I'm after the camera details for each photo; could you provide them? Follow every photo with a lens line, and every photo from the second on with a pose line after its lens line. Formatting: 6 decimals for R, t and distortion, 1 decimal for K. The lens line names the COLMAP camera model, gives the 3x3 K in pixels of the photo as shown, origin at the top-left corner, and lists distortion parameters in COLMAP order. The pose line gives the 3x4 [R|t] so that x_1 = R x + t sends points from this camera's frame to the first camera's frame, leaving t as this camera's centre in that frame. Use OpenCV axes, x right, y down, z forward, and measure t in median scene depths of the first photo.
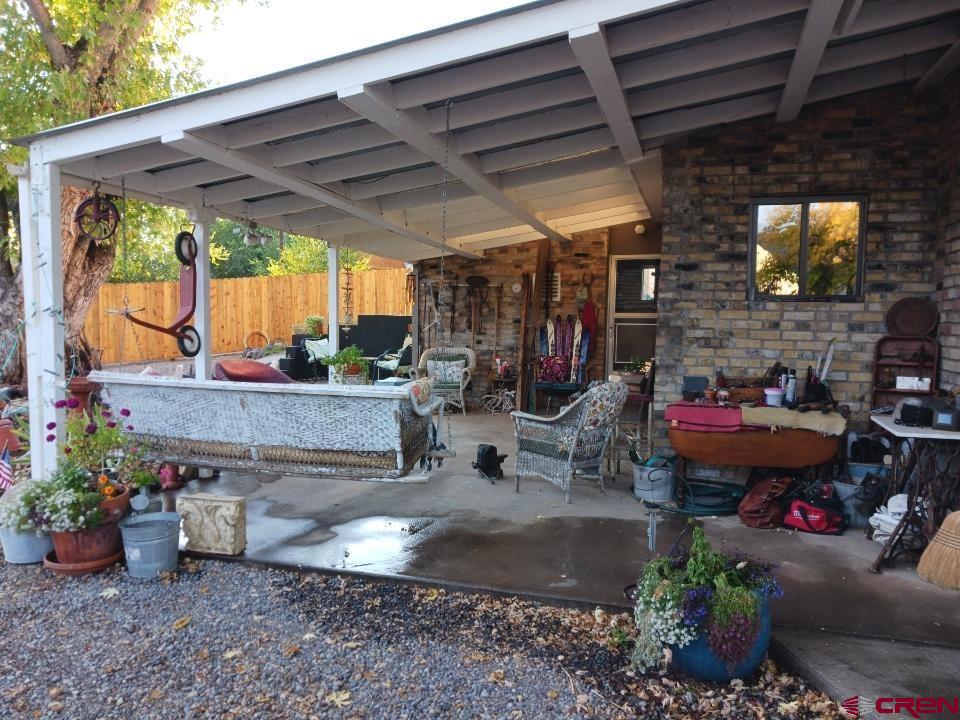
lens RADIAL K [[743.7, 0, 480.0], [0, 743.7, 360.0], [0, 0, 1]] dist [-0.000334, -0.000726]
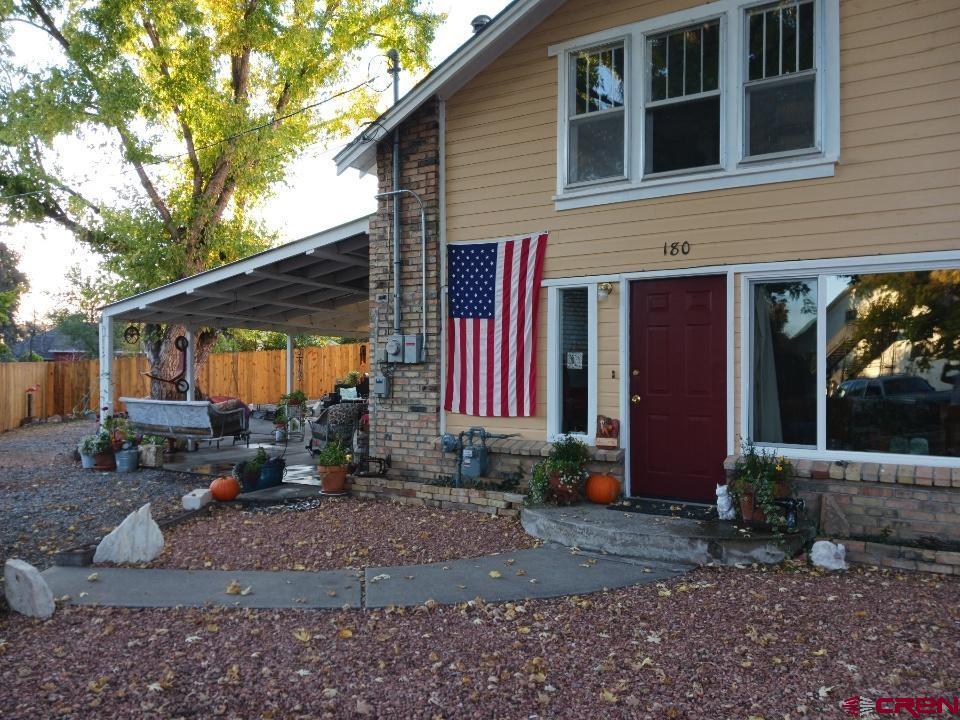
lens RADIAL K [[743.7, 0, 480.0], [0, 743.7, 360.0], [0, 0, 1]] dist [-0.000334, -0.000726]
pose [[0.961213, -0.013080, -0.275497, 1.336279], [-0.006640, 0.997488, -0.070525, 0.059097], [0.275727, 0.069619, 0.958711, -1.083163]]
